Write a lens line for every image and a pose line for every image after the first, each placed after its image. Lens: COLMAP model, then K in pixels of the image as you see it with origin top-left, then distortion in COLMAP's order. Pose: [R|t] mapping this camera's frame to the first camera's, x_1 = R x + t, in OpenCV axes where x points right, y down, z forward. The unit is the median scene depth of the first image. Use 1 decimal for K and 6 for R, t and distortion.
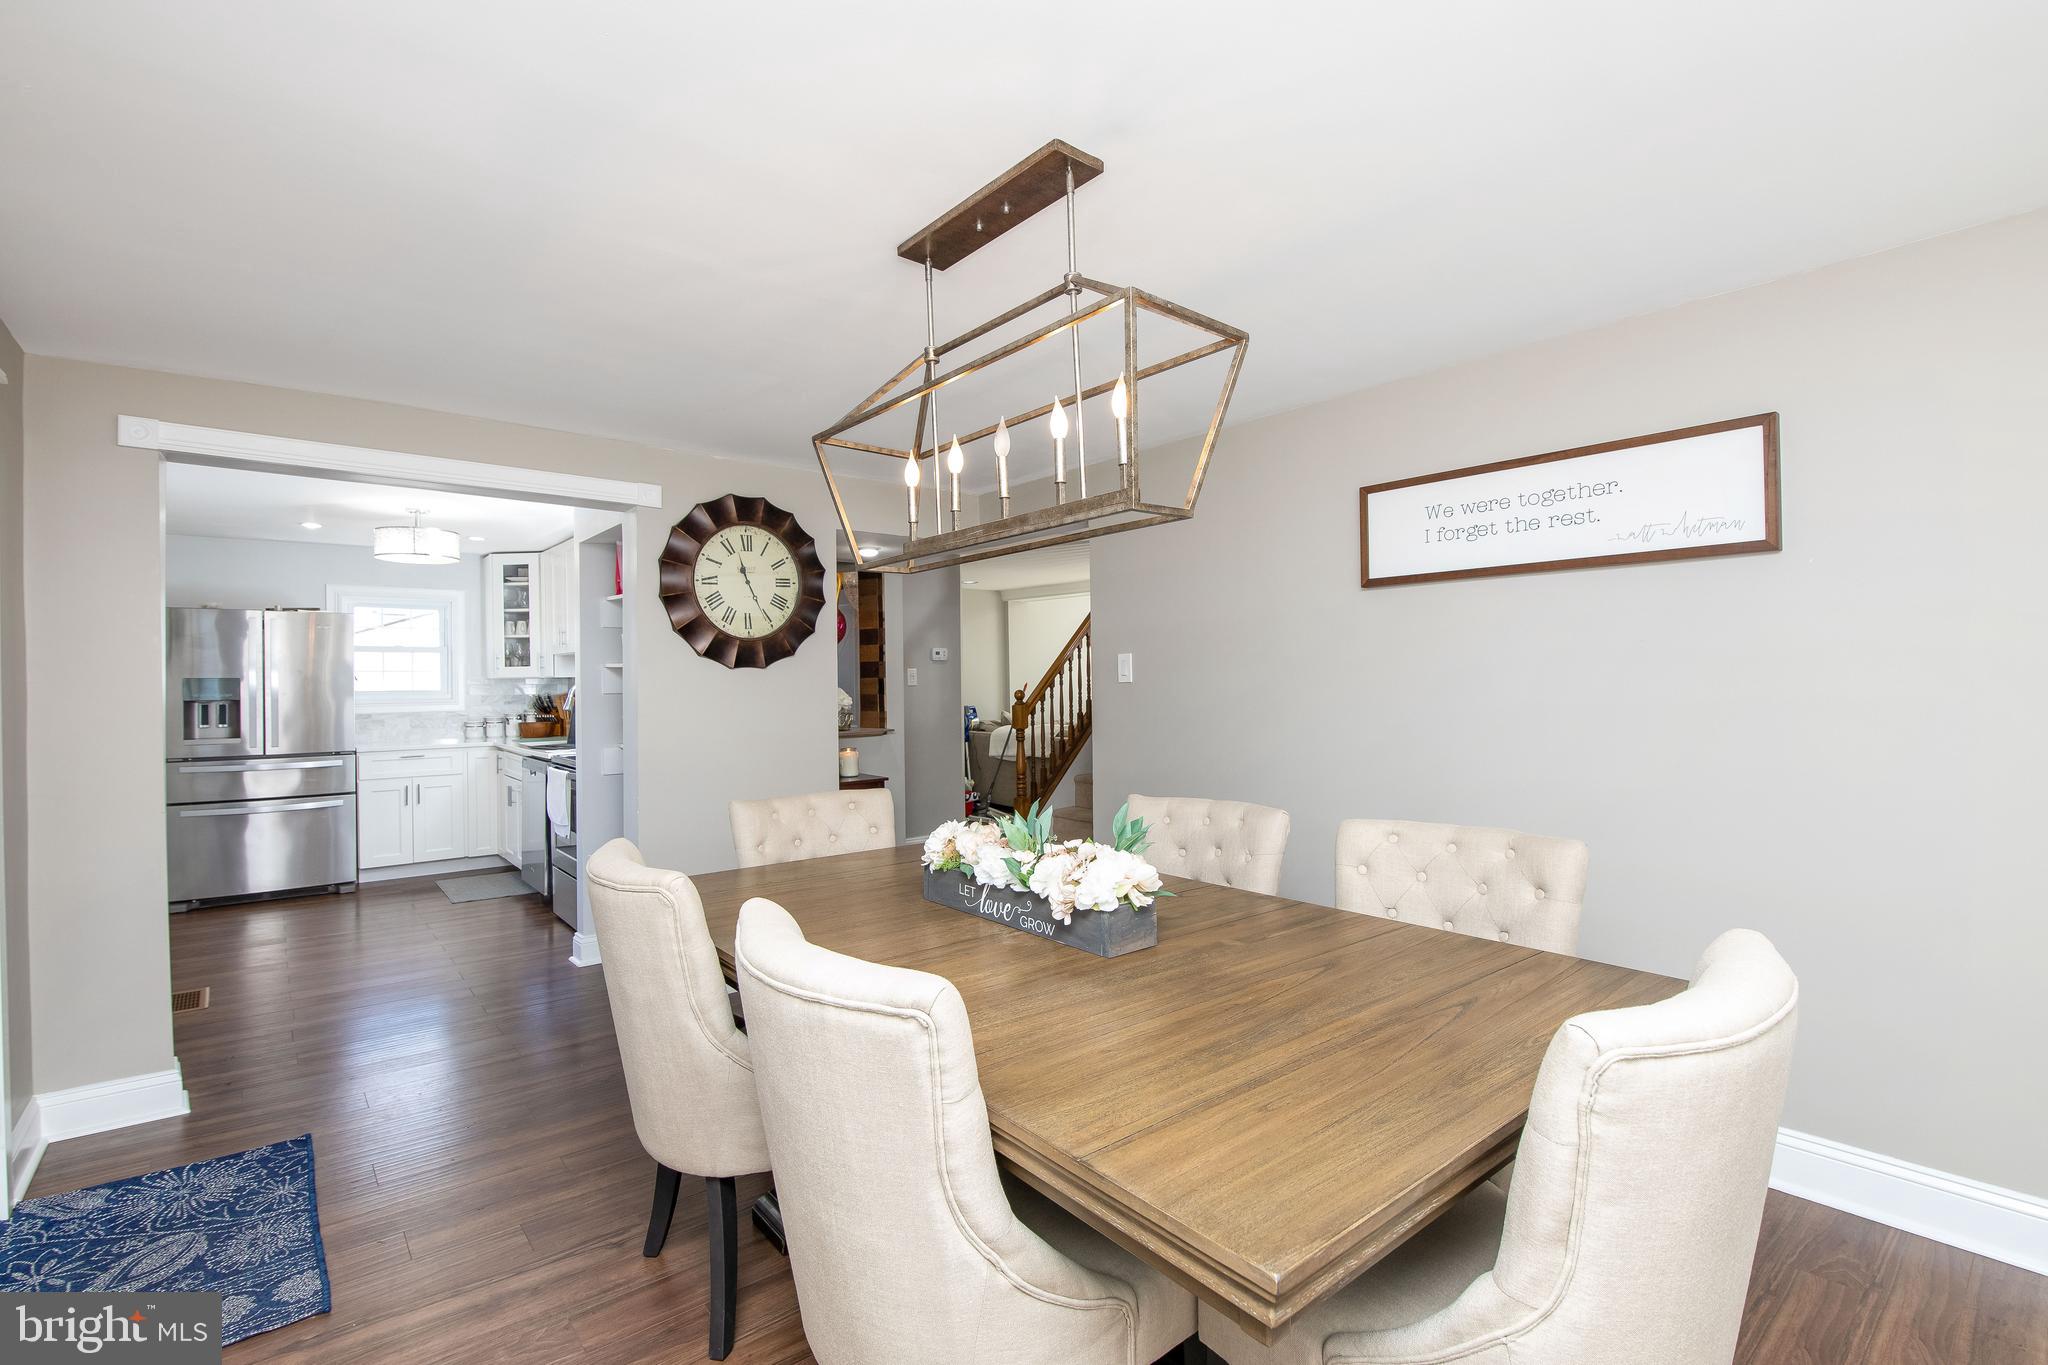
lens RADIAL K [[941.9, 0, 1035.4], [0, 941.9, 682.8], [0, 0, 1]] dist [-0.013338, 0.001993]
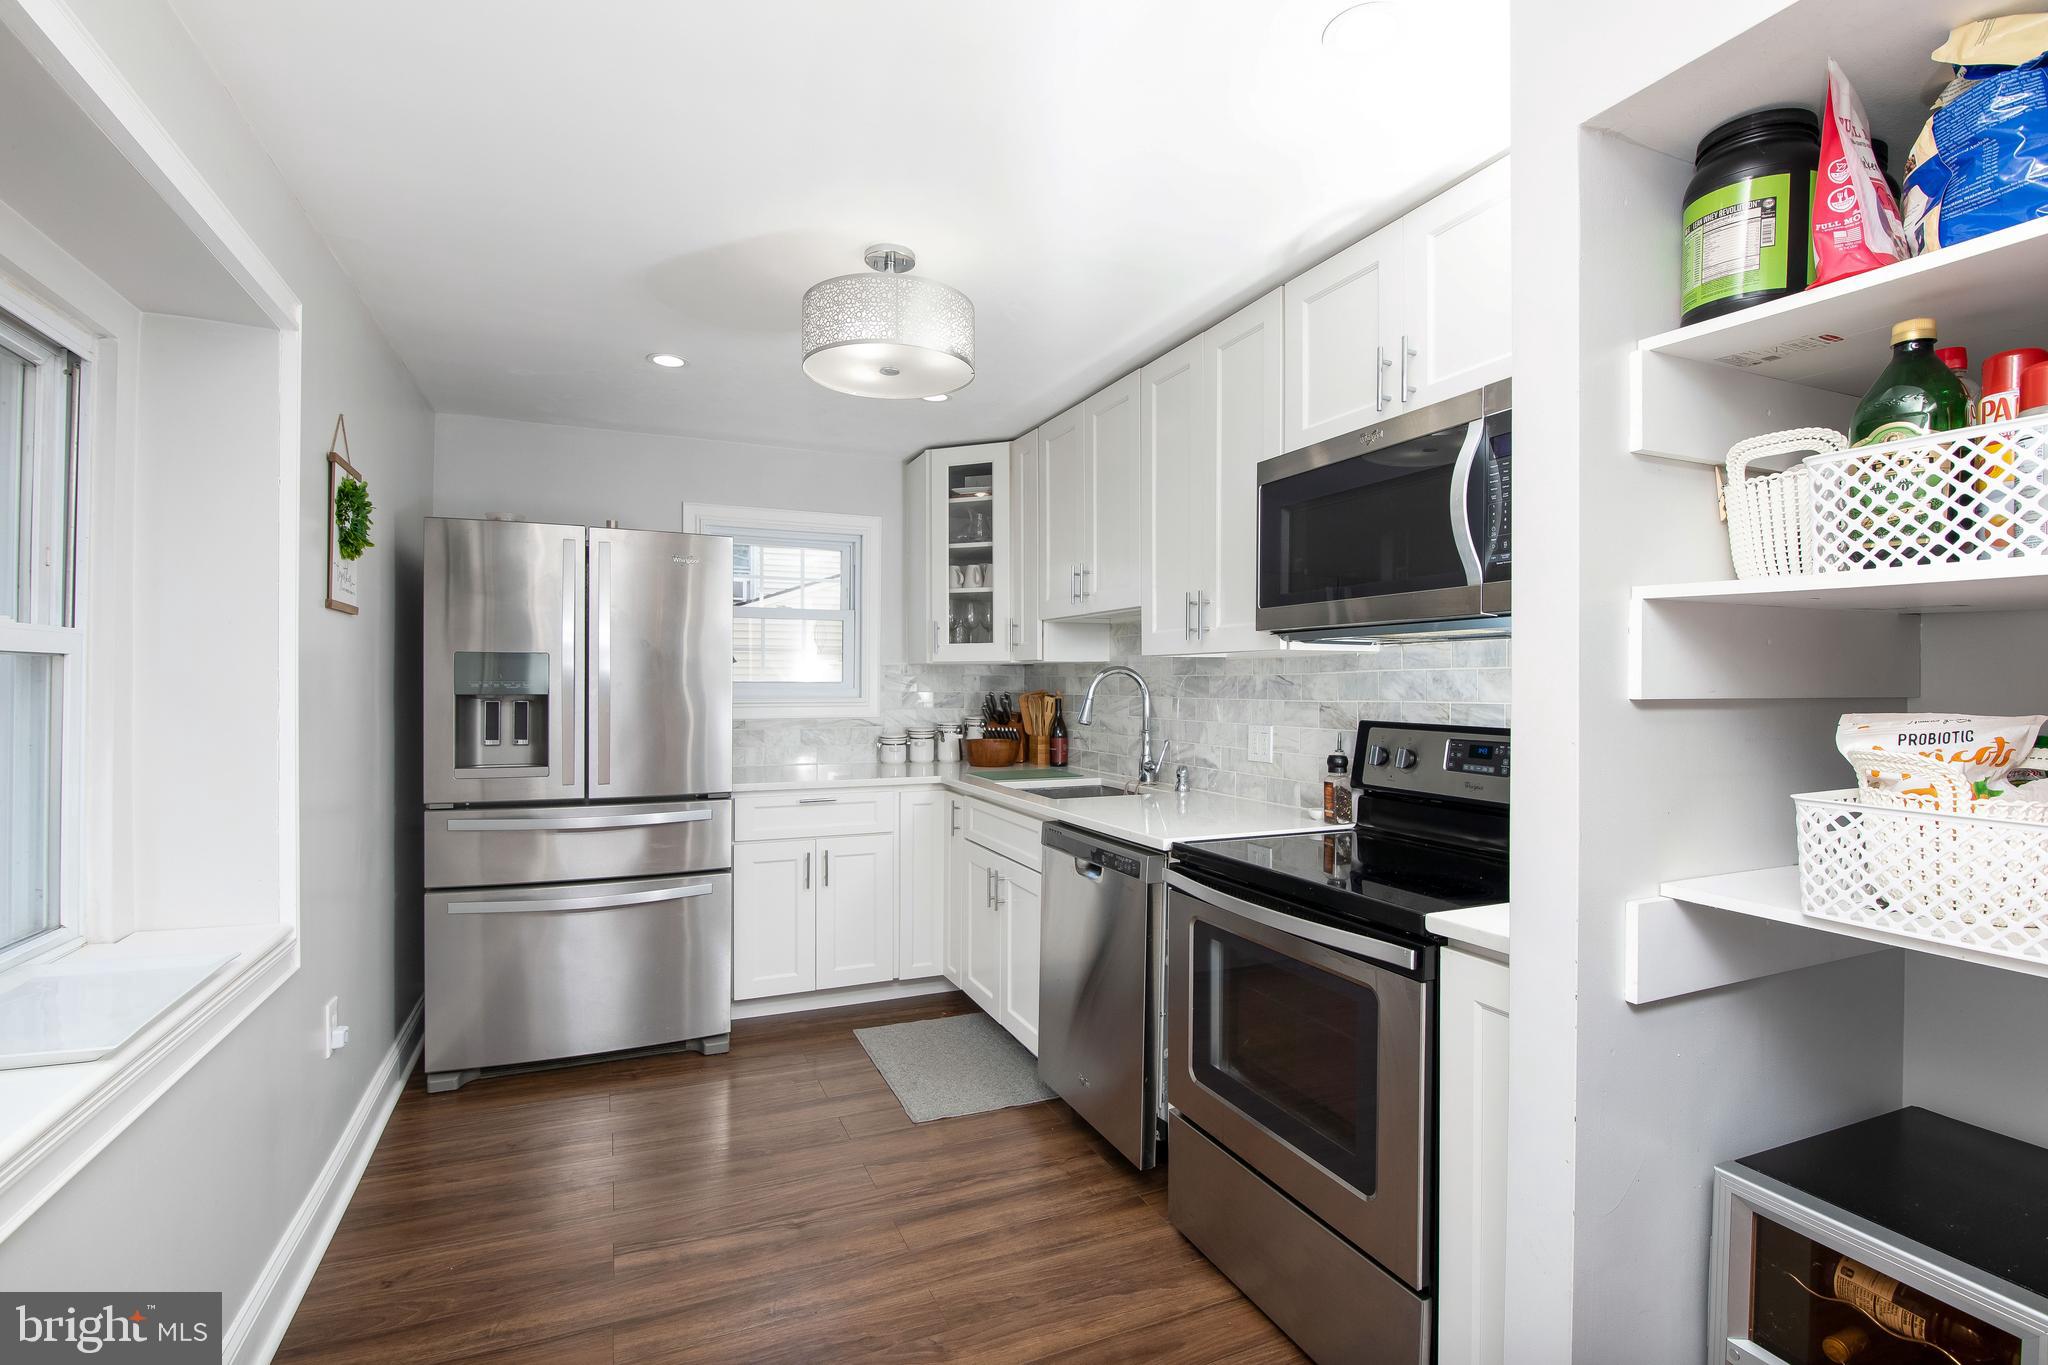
lens RADIAL K [[941.9, 0, 1024.5], [0, 941.9, 688.6], [0, 0, 1]] dist [-0.013338, 0.001993]
pose [[0.960243, 0.016757, -0.278662, -0.580085], [-0.014791, 0.999849, 0.009156, 0.007703], [0.278773, -0.004670, 0.960346, 0.737069]]
